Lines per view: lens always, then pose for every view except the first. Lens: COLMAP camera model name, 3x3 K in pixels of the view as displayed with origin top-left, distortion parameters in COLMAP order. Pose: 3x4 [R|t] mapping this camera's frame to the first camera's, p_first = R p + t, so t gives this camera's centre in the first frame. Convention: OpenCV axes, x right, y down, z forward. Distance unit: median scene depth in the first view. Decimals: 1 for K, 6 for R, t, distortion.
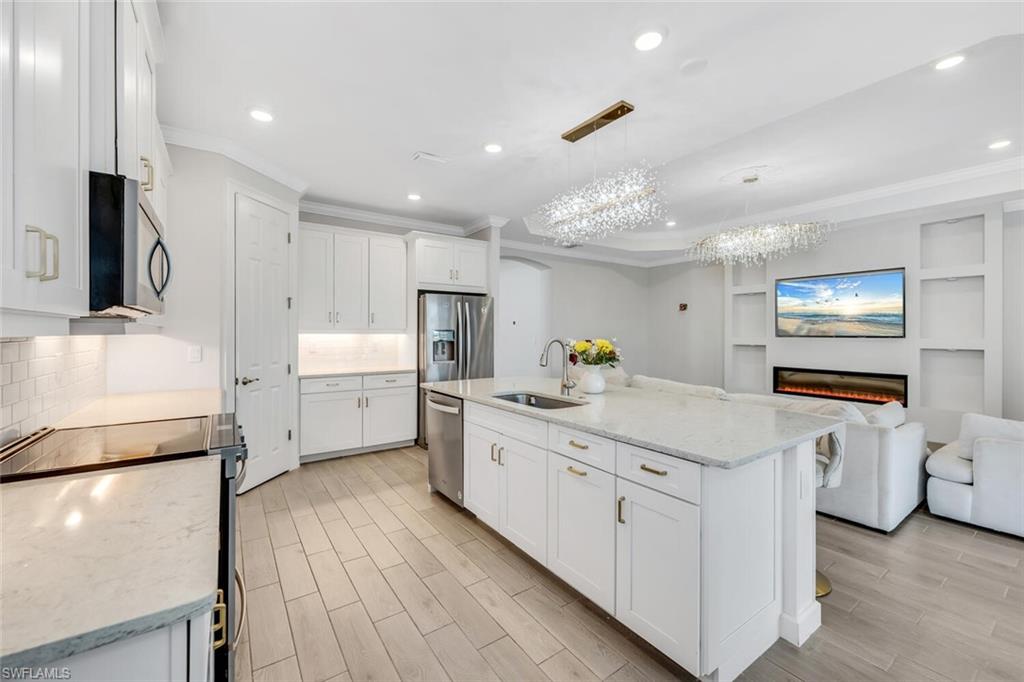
lens RADIAL K [[414.0, 0, 511.8], [0, 414.0, 336.2], [0, 0, 1]] dist [-0.000322, -0.000060]
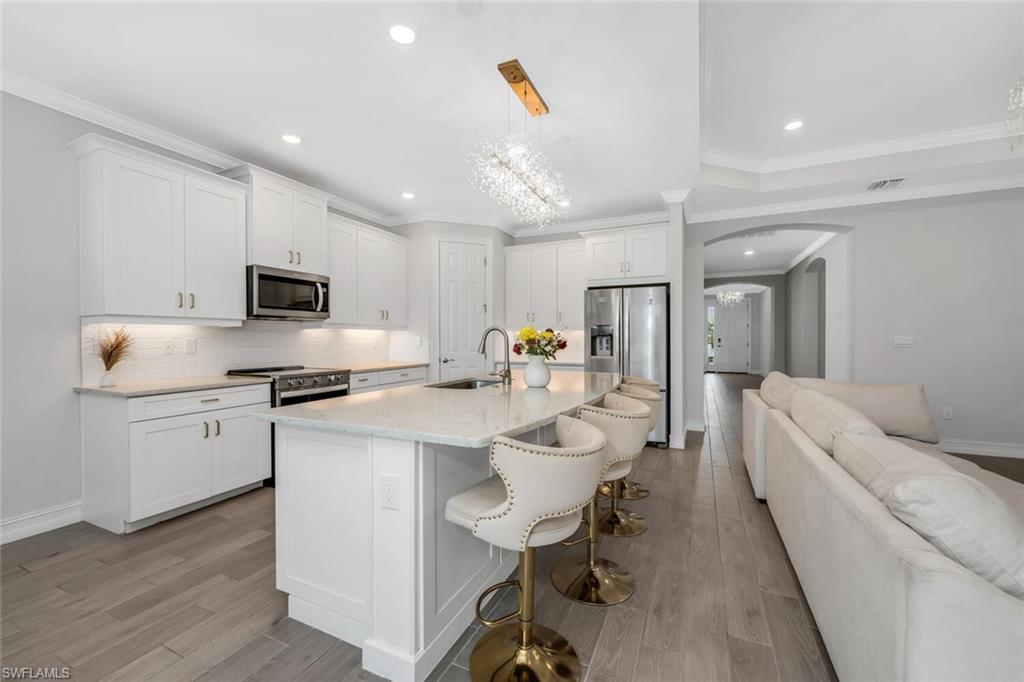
lens RADIAL K [[414.0, 0, 509.9], [0, 414.0, 340.7], [0, 0, 1]] dist [-0.000322, -0.000060]
pose [[0.492538, 0.005122, -0.870276, 0.487404], [-0.004310, 0.999985, 0.003446, 0.015961], [0.870280, 0.002054, 0.492553, 0.260372]]
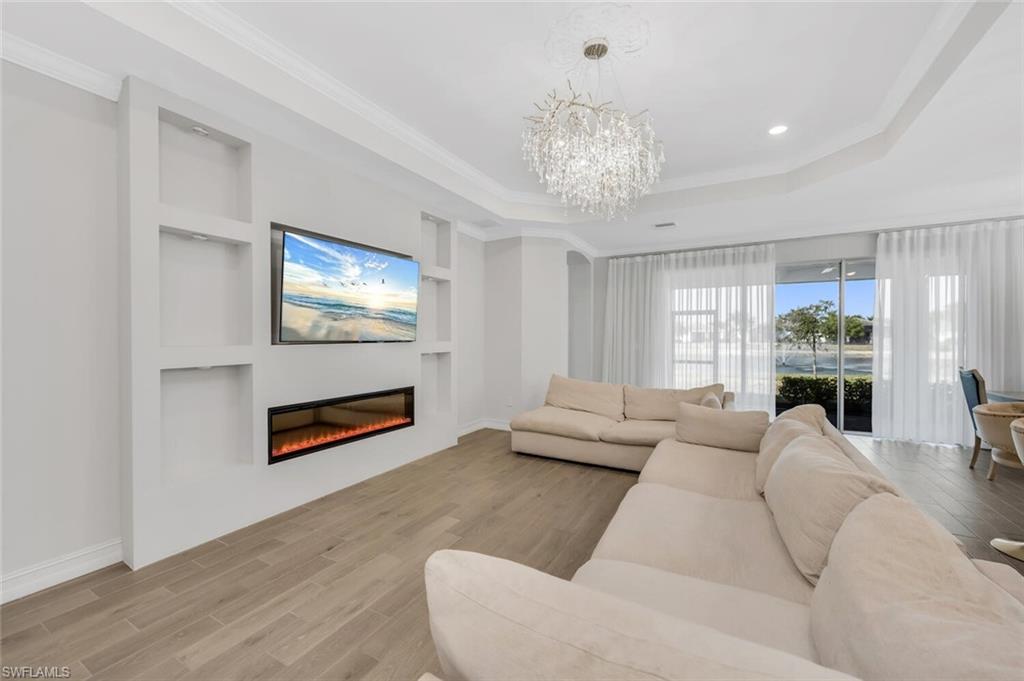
lens RADIAL K [[414.0, 0, 504.2], [0, 414.0, 336.0], [0, 0, 1]] dist [-0.000322, -0.000060]
pose [[-0.436106, -0.001472, 0.899894, 0.110559], [0.007290, 0.999960, 0.005169, -0.009036], [-0.899866, 0.008814, -0.436078, 1.081674]]
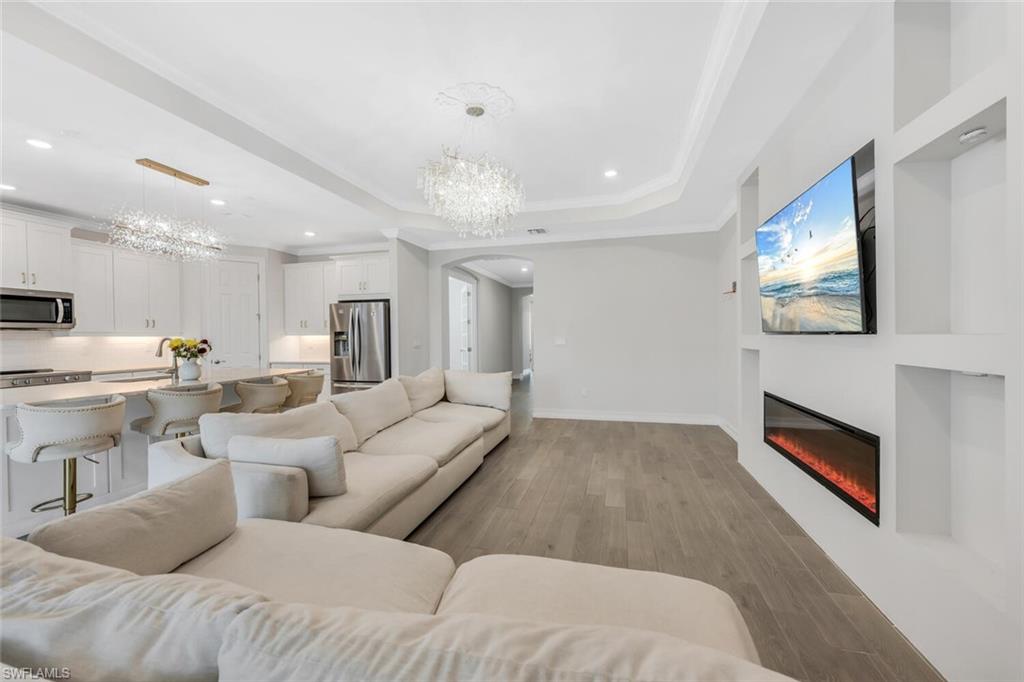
lens RADIAL K [[414.0, 0, 507.4], [0, 414.0, 341.0], [0, 0, 1]] dist [-0.000322, -0.000060]
pose [[0.645880, 0.002213, -0.763435, 0.922770], [0.005300, 0.999959, 0.007383, 0.005454], [0.763420, -0.008814, 0.645842, 0.468428]]
